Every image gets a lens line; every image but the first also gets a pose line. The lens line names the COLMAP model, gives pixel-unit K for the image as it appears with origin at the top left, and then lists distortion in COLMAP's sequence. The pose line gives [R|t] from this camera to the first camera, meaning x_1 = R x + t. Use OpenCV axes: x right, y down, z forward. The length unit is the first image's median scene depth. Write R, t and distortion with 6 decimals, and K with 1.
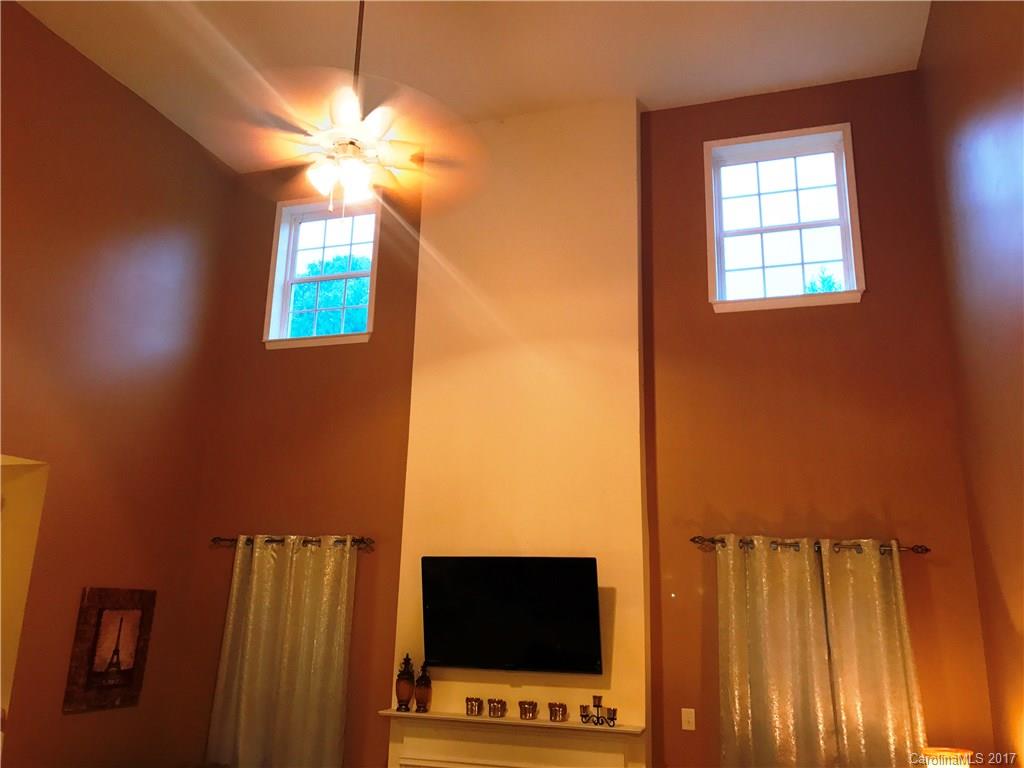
lens RADIAL K [[847.3, 0, 508.6], [0, 847.3, 380.4], [0, 0, 1]] dist [0.029711, -0.019629]
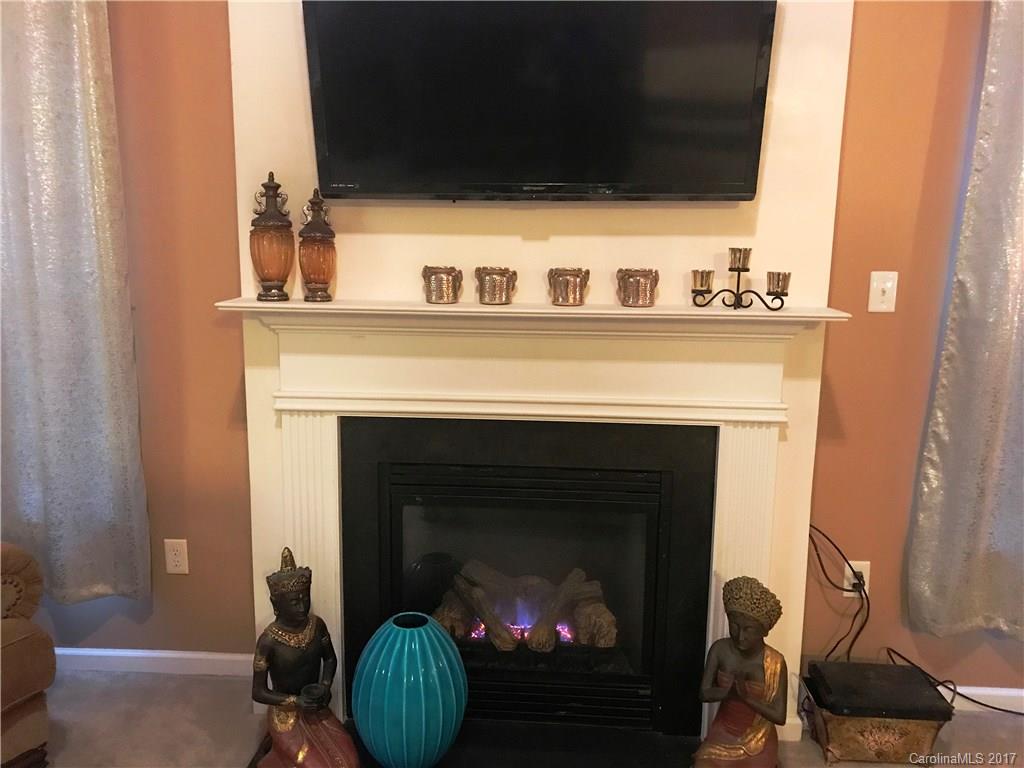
lens RADIAL K [[847.3, 0, 514.2], [0, 847.3, 381.0], [0, 0, 1]] dist [0.029711, -0.019629]
pose [[0.968272, -0.059351, 0.242747, -0.114805], [-0.051066, 0.903896, 0.424693, 0.239162], [-0.244625, -0.423614, 0.872187, 0.583498]]
